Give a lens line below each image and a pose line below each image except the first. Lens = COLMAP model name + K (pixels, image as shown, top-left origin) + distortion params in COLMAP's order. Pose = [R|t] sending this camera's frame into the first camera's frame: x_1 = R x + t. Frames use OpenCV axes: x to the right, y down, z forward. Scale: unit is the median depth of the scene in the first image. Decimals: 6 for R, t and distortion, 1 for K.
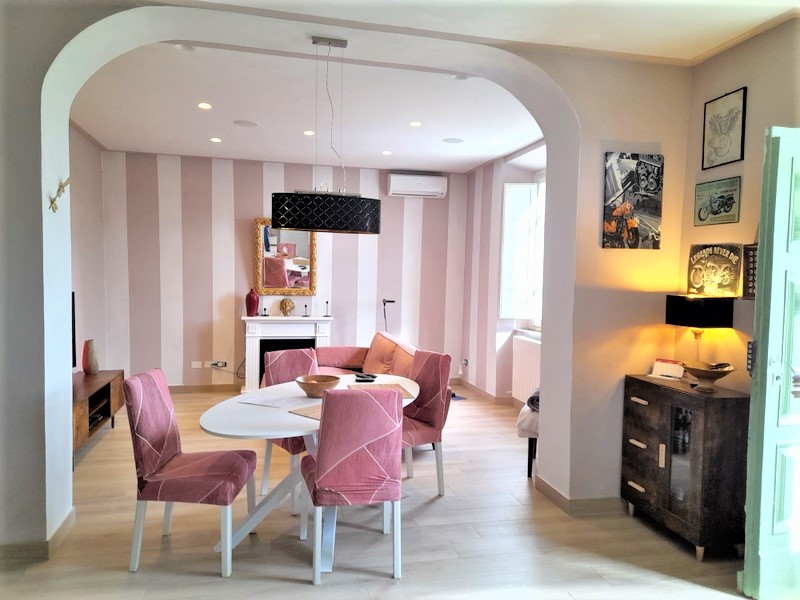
lens RADIAL K [[580.1, 0, 367.6], [0, 580.1, 292.4], [0, 0, 1]] dist [0.069181, -0.074354]
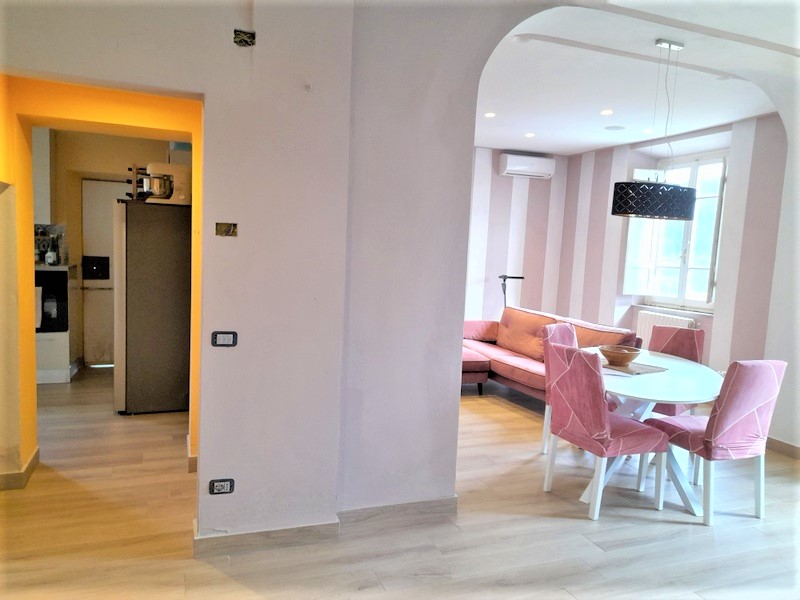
lens RADIAL K [[580.1, 0, 394.7], [0, 580.1, 295.0], [0, 0, 1]] dist [0.069181, -0.074354]
pose [[0.991076, 0.007003, 0.133115, -0.623317], [-0.014036, 0.998550, 0.051972, -0.008831], [-0.132558, -0.053377, 0.989737, -0.036118]]
